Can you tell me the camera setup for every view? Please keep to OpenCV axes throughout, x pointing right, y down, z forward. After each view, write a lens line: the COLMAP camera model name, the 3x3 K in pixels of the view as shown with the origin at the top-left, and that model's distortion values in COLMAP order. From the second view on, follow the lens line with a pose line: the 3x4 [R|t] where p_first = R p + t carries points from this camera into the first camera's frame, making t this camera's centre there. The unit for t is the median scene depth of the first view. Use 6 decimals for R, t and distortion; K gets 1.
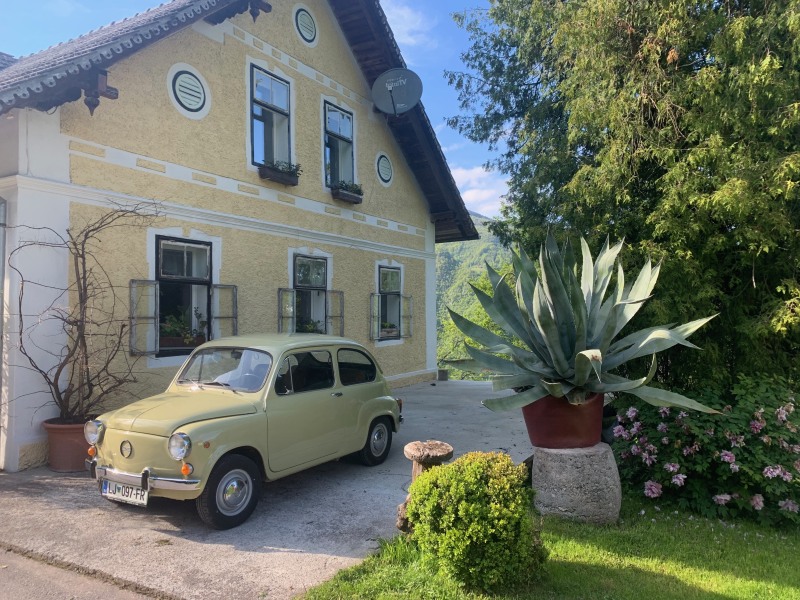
lens RADIAL K [[602.6, 0, 399.4], [0, 602.6, 295.2], [0, 0, 1]] dist [0.049849, -0.061613]
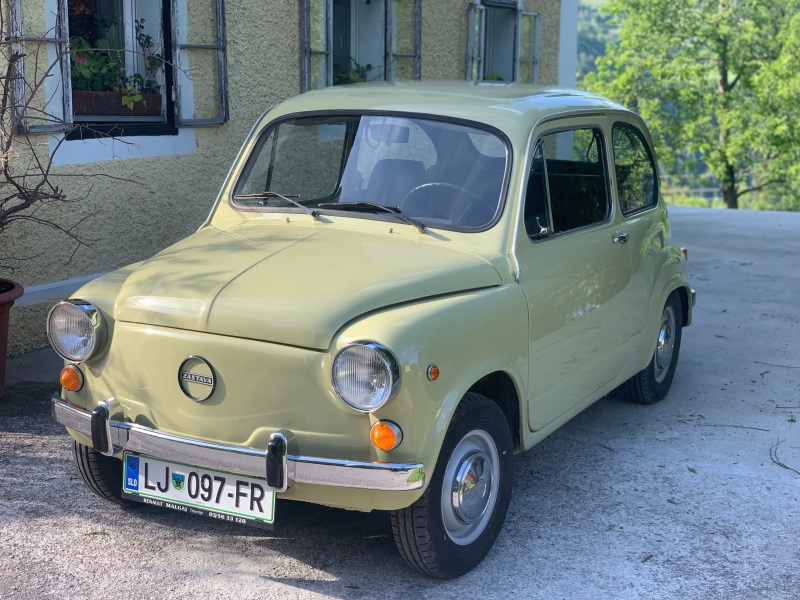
lens RADIAL K [[1207.8, 0, 400.0], [0, 1207.8, 300.0], [0, 0, 1]] dist [0.011471, 0.013249]
pose [[0.998915, 0.008684, 0.045764, -0.349024], [-0.018458, 0.975841, 0.217701, 0.042271], [-0.042768, -0.218309, 0.974942, 0.277994]]
